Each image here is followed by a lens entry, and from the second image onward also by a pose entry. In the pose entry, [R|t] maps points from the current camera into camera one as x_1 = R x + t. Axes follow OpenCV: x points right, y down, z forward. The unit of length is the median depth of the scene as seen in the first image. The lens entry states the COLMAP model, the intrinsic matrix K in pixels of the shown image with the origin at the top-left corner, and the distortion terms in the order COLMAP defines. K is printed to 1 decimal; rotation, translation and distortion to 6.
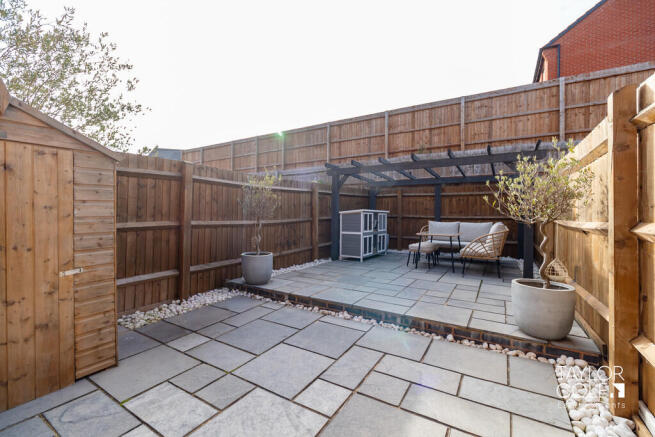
lens RADIAL K [[286.3, 0, 327.5], [0, 286.3, 218.5], [0, 0, 1]] dist [-0.002237, -0.000345]
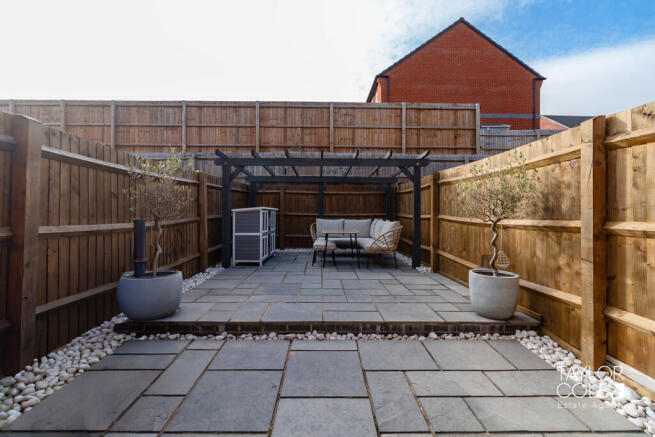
lens RADIAL K [[286.3, 0, 327.5], [0, 286.3, 218.5], [0, 0, 1]] dist [-0.002237, -0.000345]
pose [[0.846192, -0.014171, 0.532690, -0.172017], [0.007714, 0.999867, 0.014345, -0.006764], [-0.532823, -0.008029, 0.846189, 0.138796]]
